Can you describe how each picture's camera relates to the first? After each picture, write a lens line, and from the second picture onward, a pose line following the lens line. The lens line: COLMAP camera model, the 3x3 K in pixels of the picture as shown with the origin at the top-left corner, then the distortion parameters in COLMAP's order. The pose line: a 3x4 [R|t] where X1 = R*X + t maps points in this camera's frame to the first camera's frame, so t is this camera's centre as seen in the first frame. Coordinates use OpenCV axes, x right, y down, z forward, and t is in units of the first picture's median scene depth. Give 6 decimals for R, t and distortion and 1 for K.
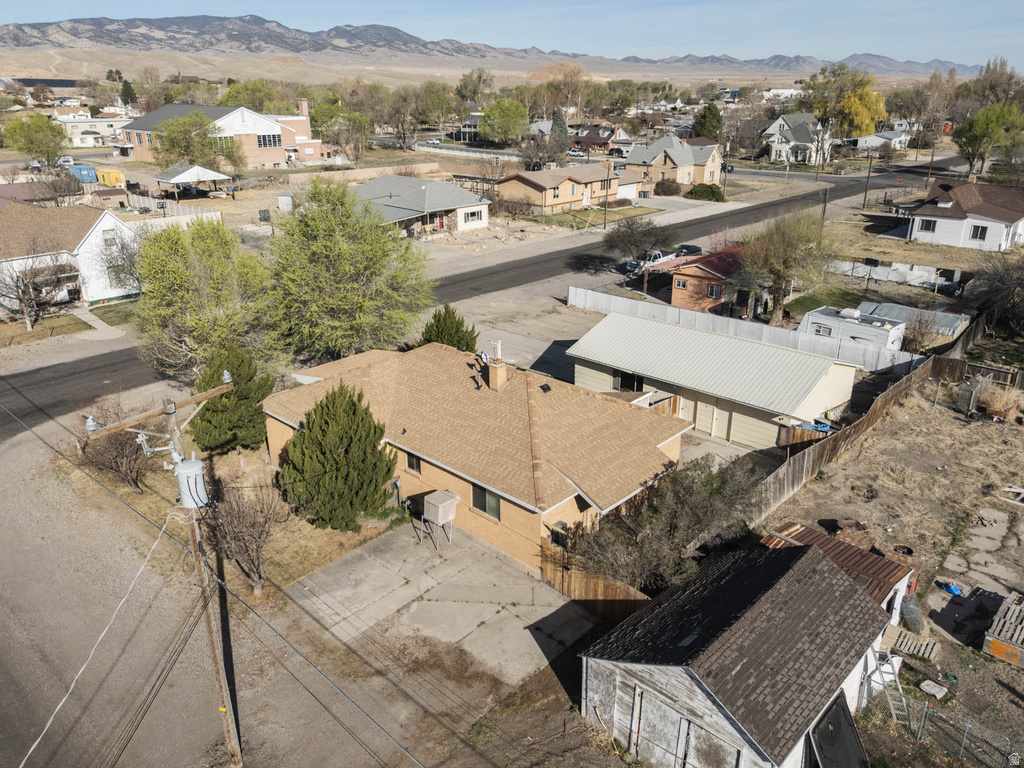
lens RADIAL K [[752.8, 0, 512.0], [0, 752.8, 384.0], [0, 0, 1]] dist [0.055307, -0.037883]
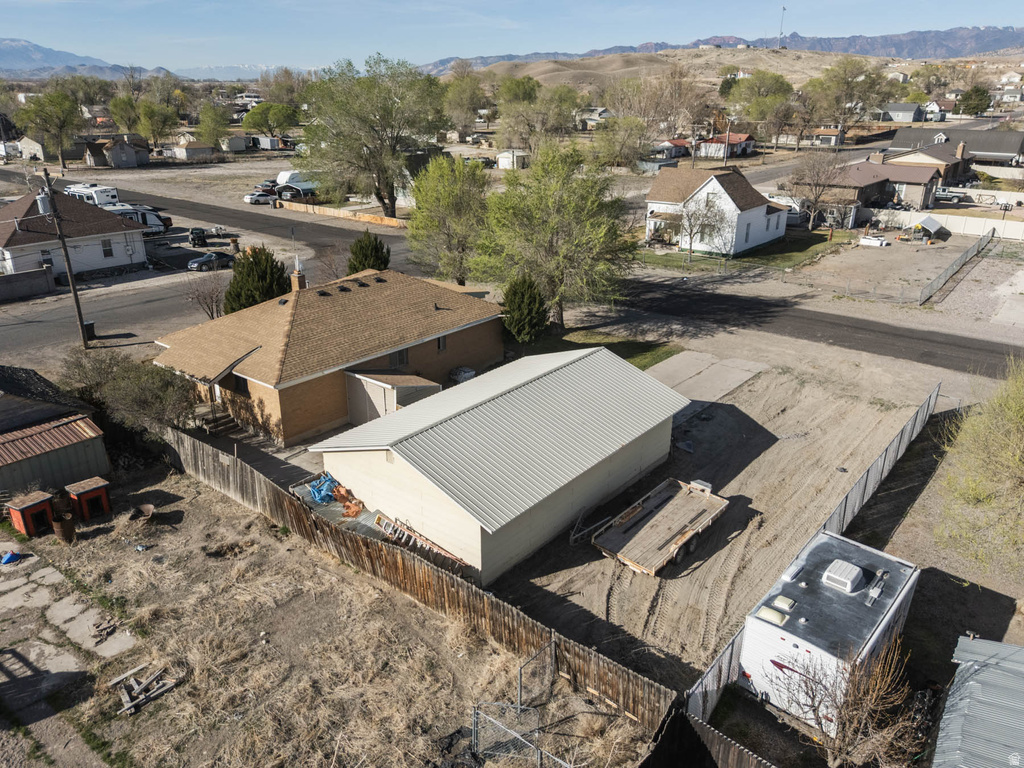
lens RADIAL K [[750.1, 0, 512.0], [0, 750.1, 384.0], [0, 0, 1]] dist [0.075943, -0.069798]
pose [[0.074824, 0.368501, -0.926611, 0.239307], [-0.371189, 0.872735, 0.317101, -0.076912], [0.925538, 0.320221, 0.202085, 0.220396]]
